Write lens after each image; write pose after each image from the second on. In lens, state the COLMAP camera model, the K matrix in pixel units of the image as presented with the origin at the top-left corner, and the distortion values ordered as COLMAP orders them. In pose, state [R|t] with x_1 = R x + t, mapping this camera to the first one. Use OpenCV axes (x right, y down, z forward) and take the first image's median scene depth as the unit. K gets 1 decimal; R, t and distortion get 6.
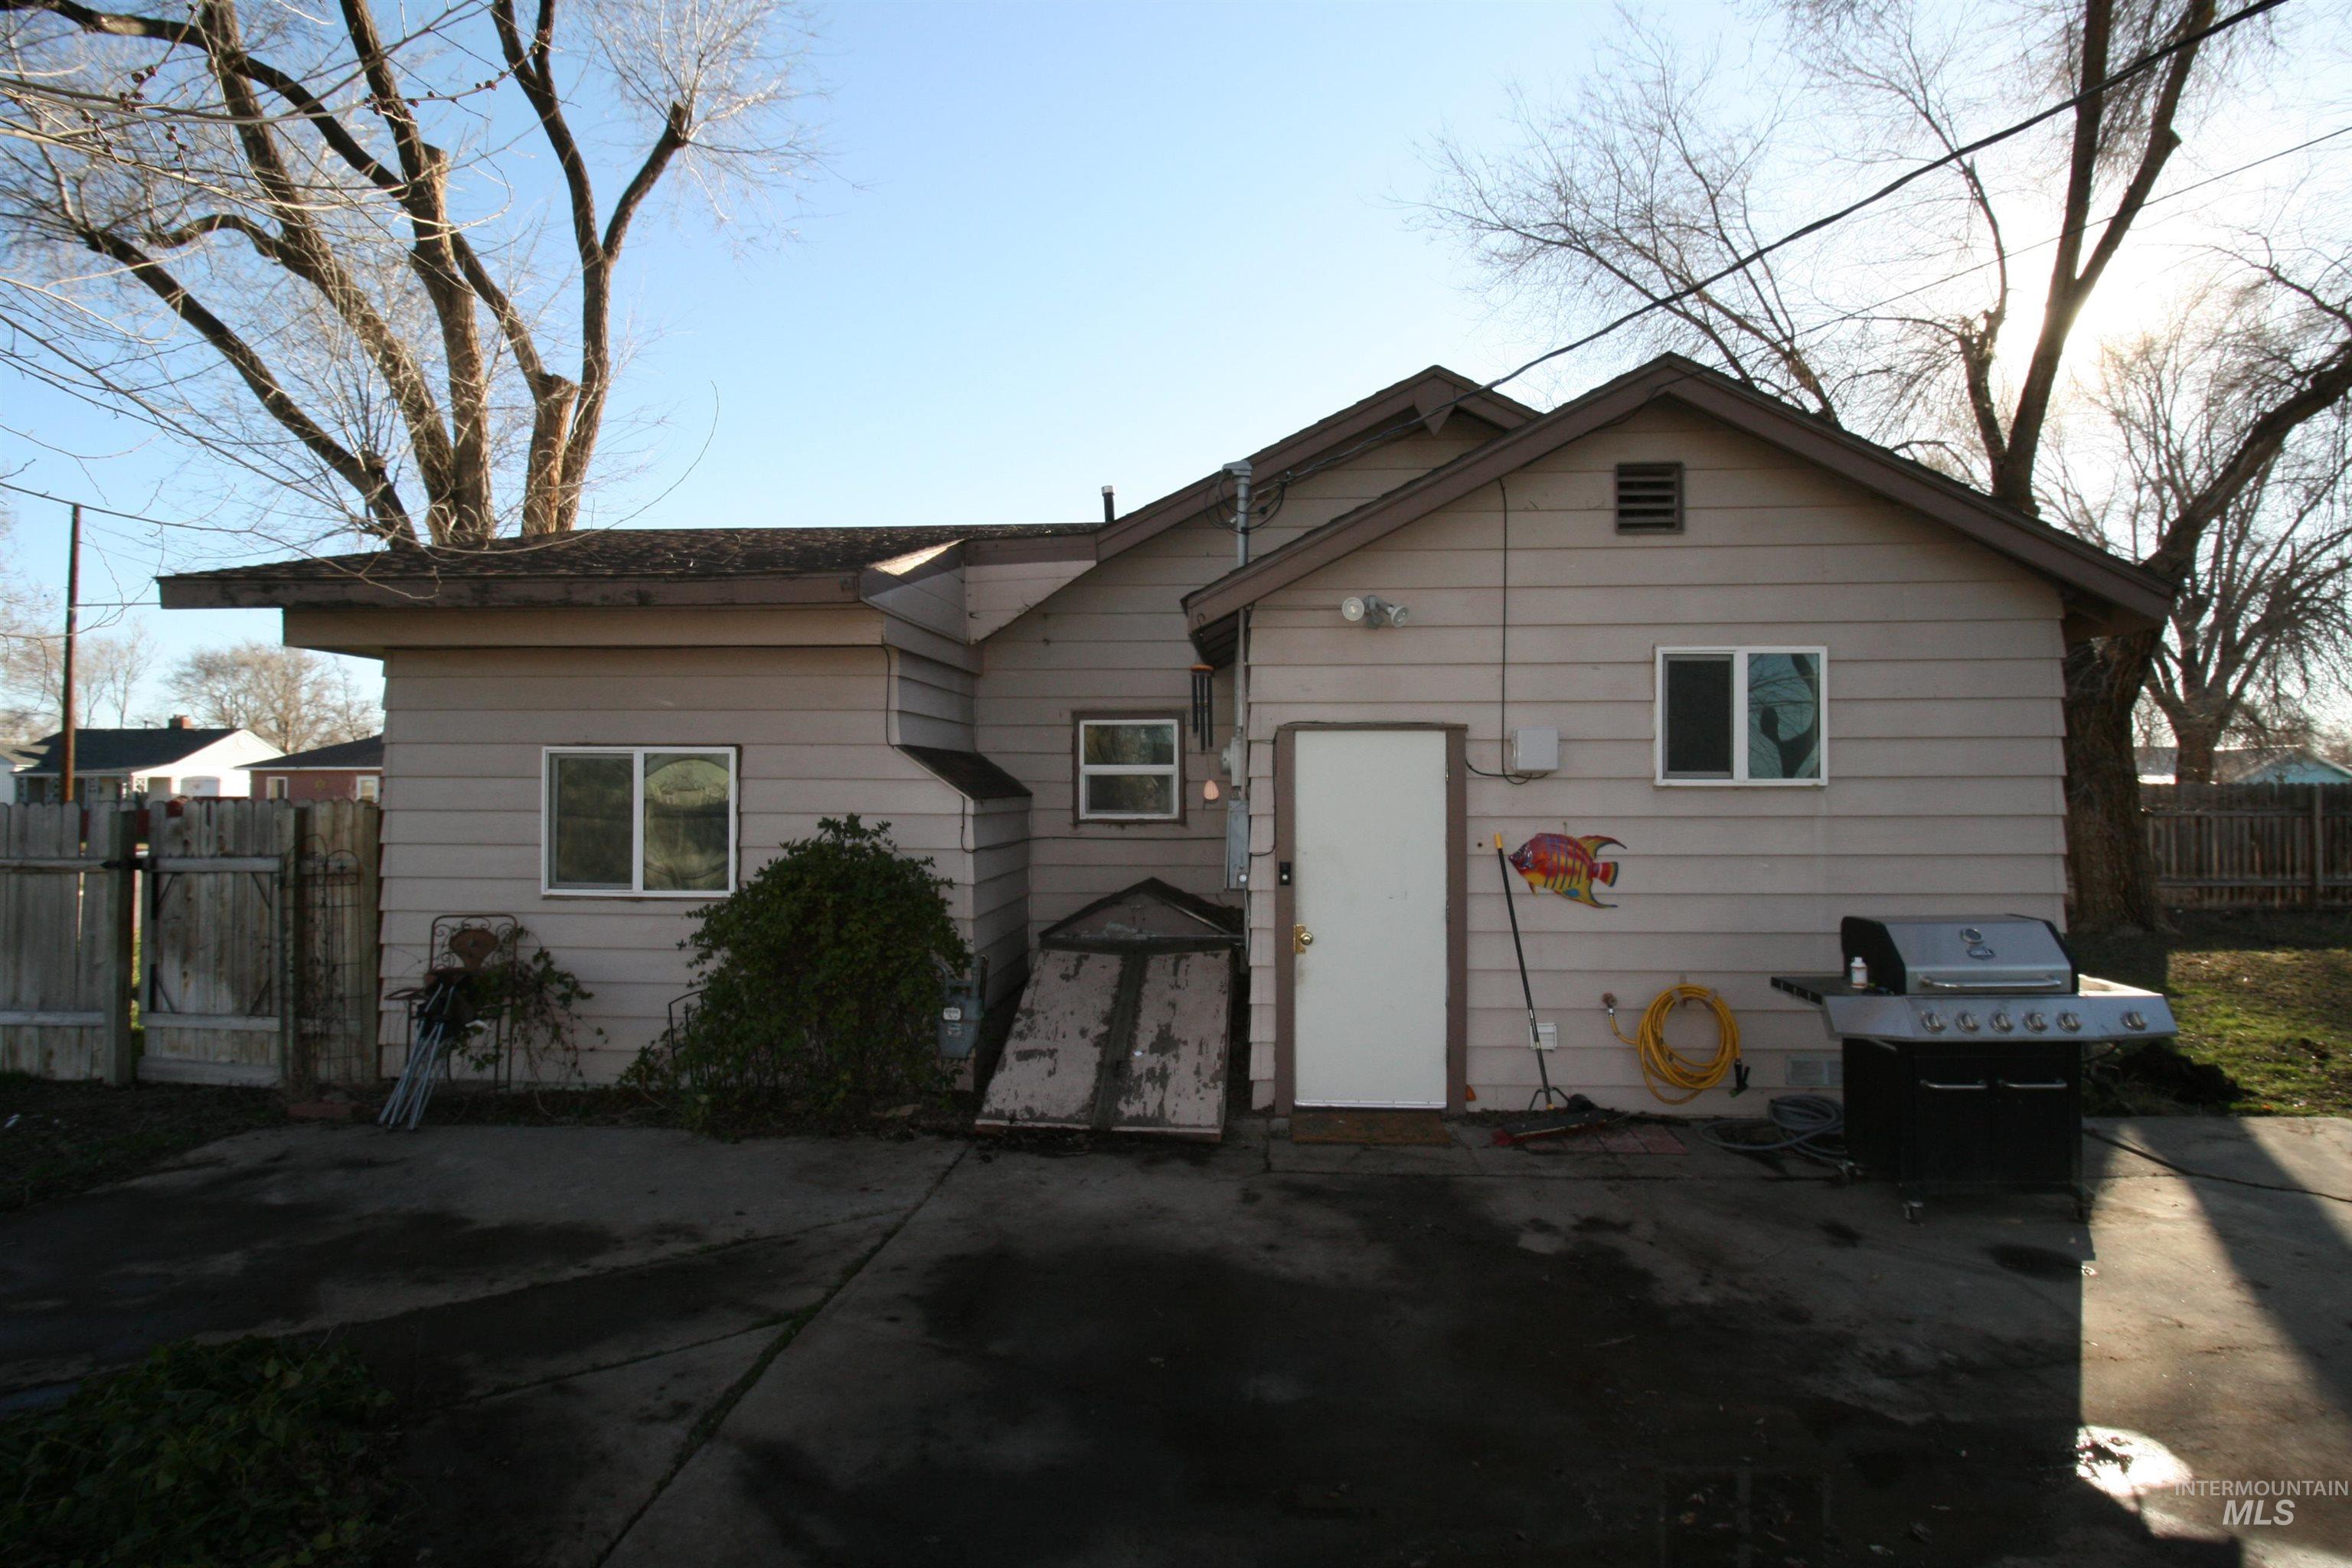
lens RADIAL K [[1107.8, 0, 1197.6], [0, 1107.8, 787.4], [0, 0, 1]] dist [0.001435, -0.009262]
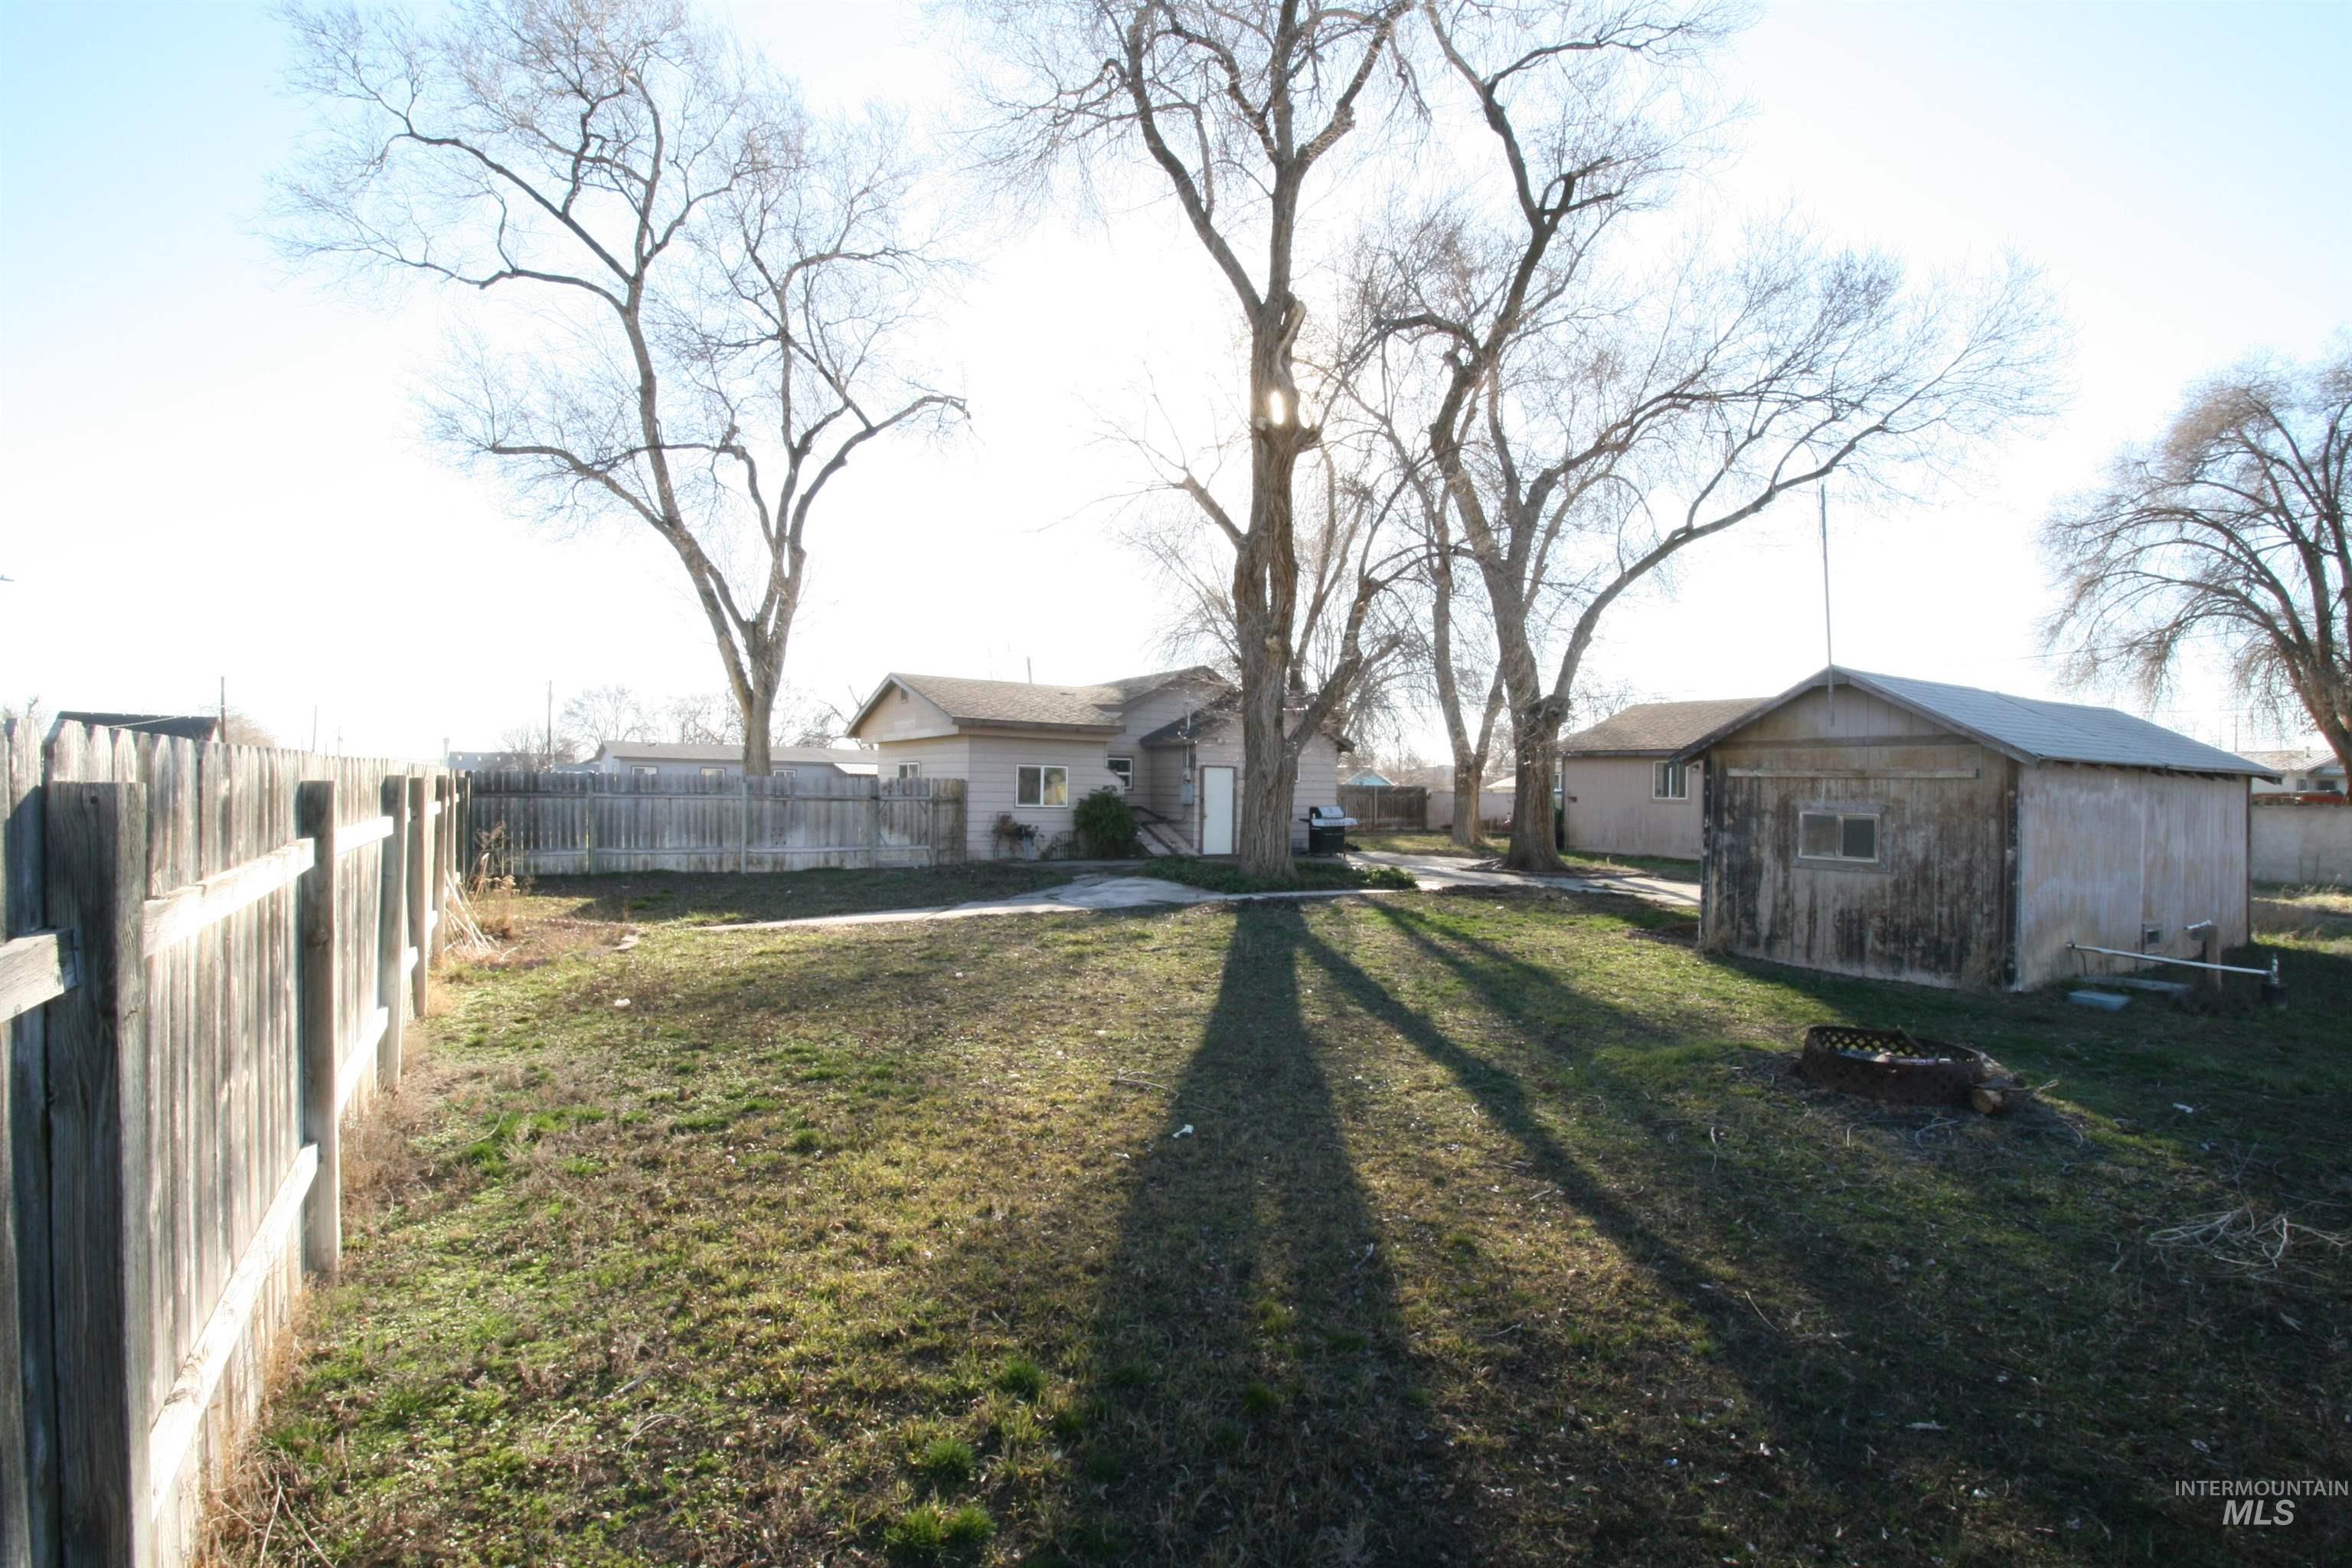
lens RADIAL K [[1107.8, 0, 1197.6], [0, 1107.8, 787.4], [0, 0, 1]] dist [0.001435, -0.009262]
pose [[0.805879, 0.013957, 0.591916, -2.277442], [-0.017852, 0.999840, 0.000730, 0.021236], [-0.591811, -0.011155, 0.805999, -2.263315]]
